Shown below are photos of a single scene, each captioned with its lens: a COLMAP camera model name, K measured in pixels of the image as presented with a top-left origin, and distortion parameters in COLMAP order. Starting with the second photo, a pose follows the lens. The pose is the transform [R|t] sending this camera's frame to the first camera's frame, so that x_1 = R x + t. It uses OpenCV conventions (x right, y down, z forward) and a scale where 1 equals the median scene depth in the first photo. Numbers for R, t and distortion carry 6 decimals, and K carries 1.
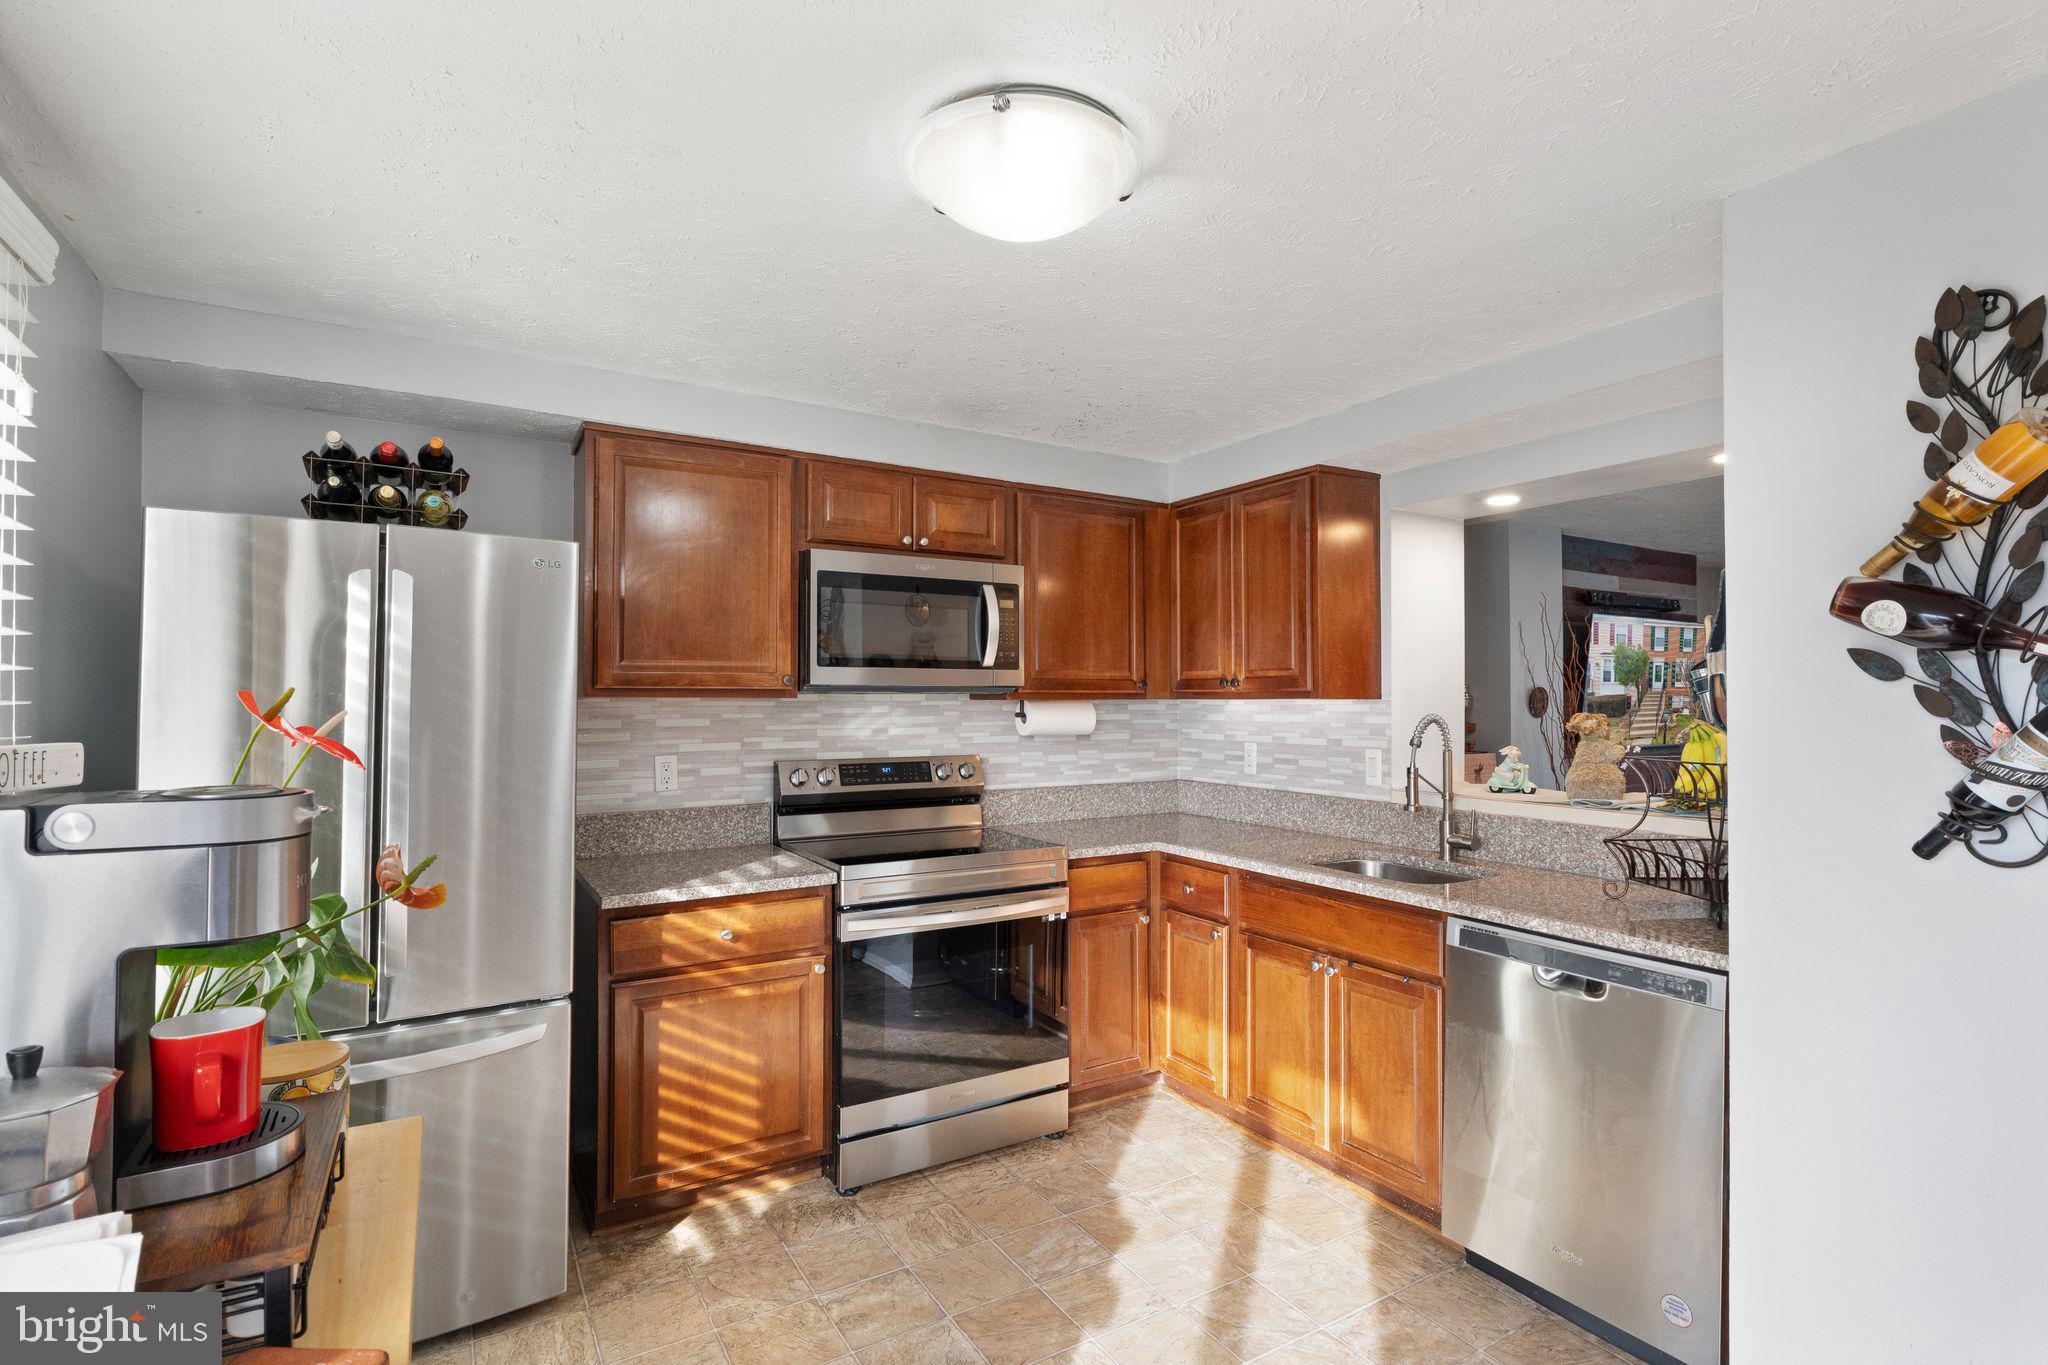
lens RADIAL K [[985.9, 0, 1023.7], [0, 985.9, 682.5], [0, 0, 1]] dist [-0.004402, 0.000947]
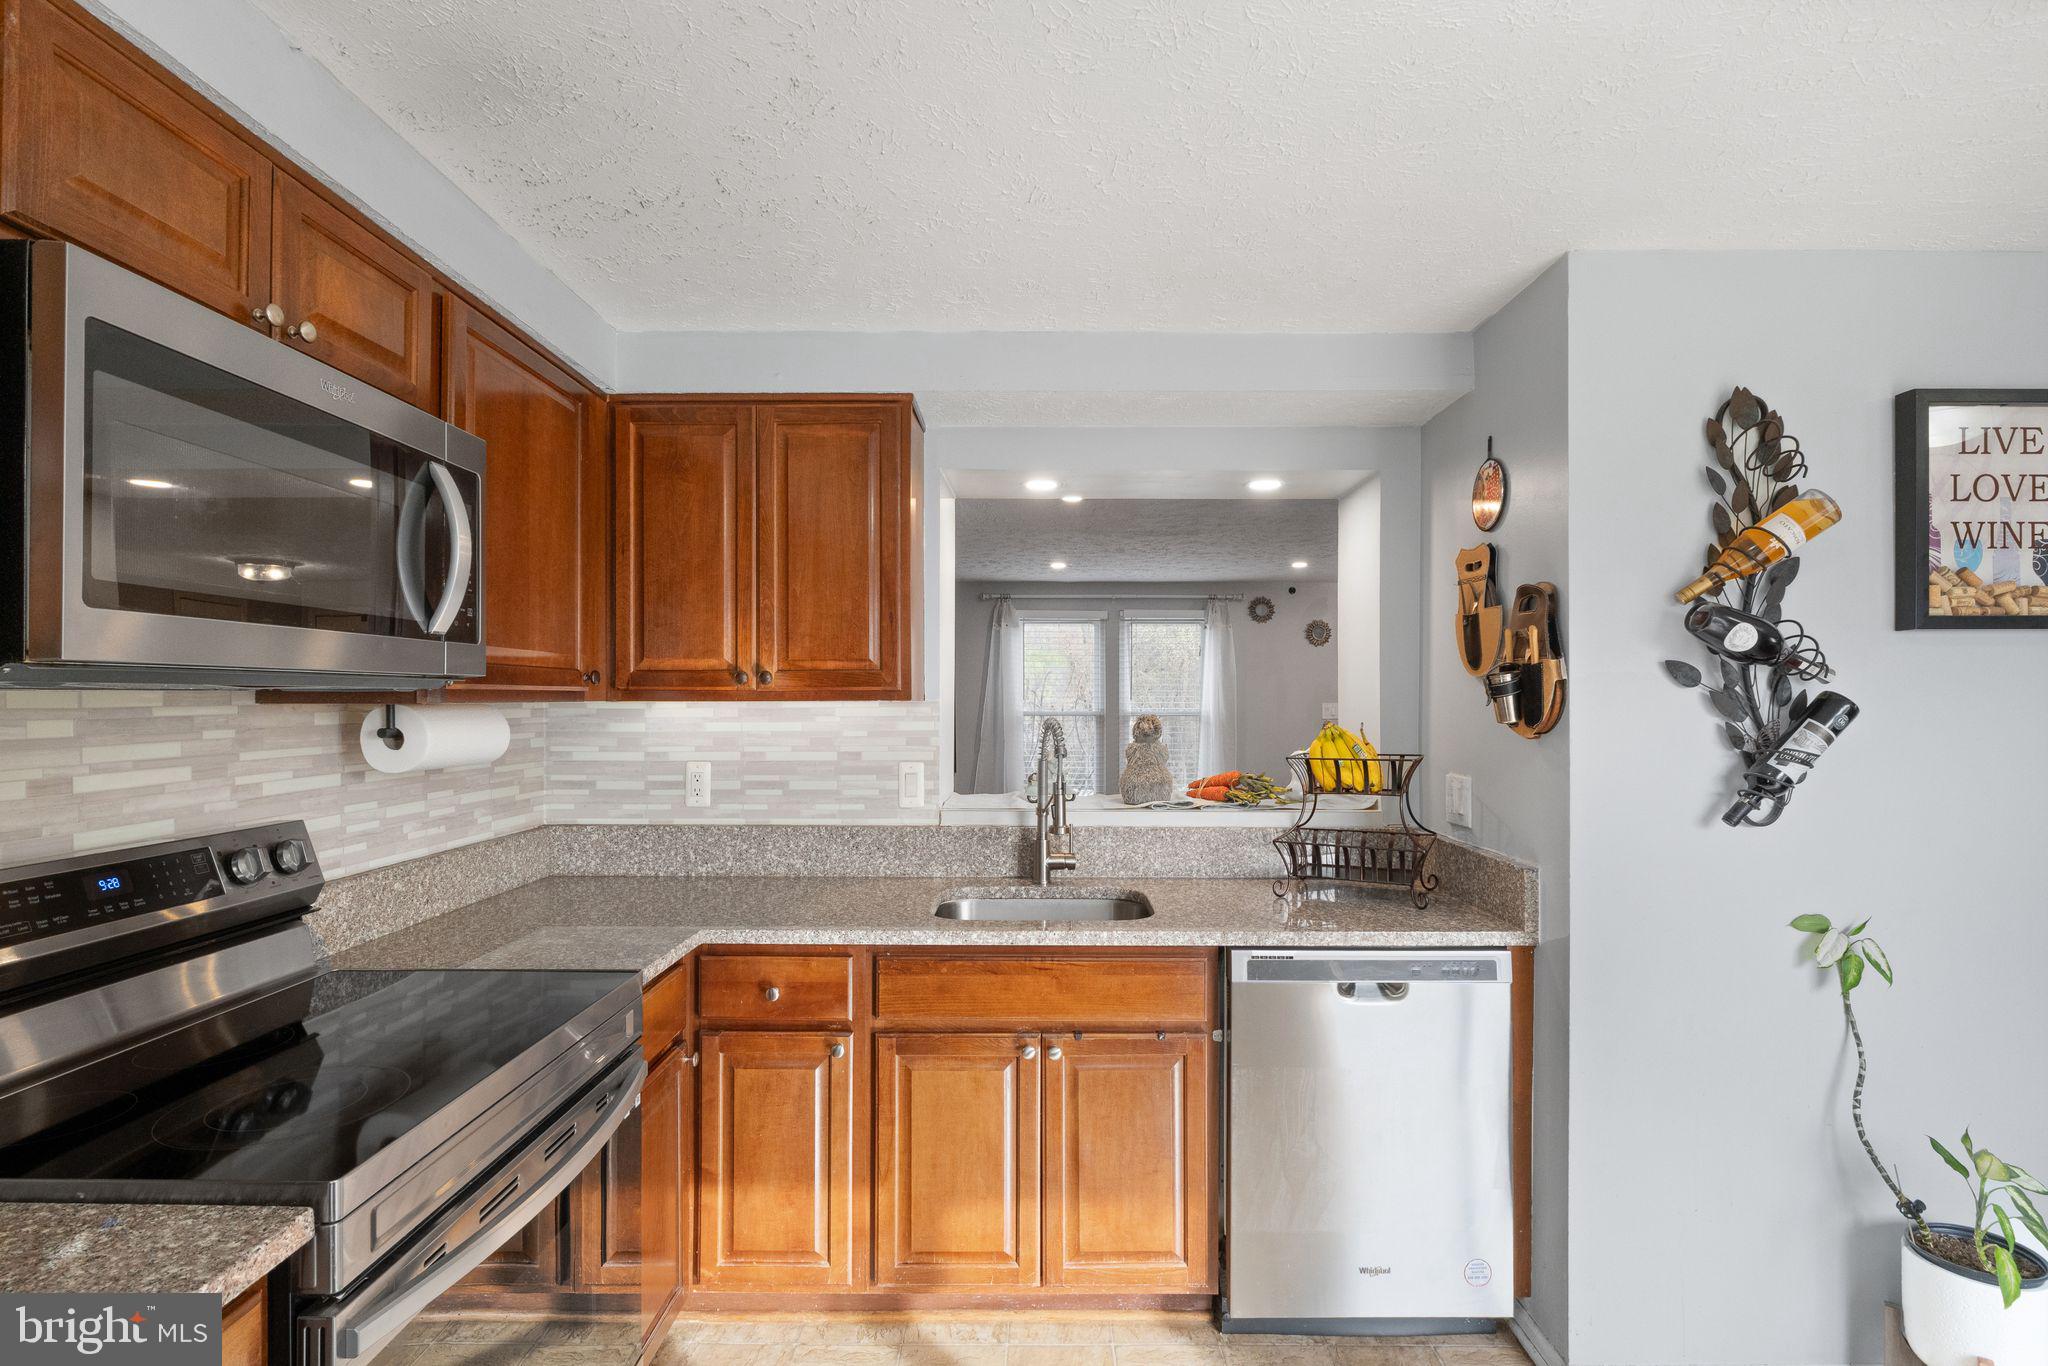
lens RADIAL K [[985.9, 0, 1023.9], [0, 985.9, 688.8], [0, 0, 1]] dist [-0.004402, 0.000947]
pose [[0.518331, 0.007567, 0.855146, -0.288812], [-0.013933, 0.999903, -0.000402, 0.006024], [-0.855066, -0.011706, 0.518386, 0.493802]]
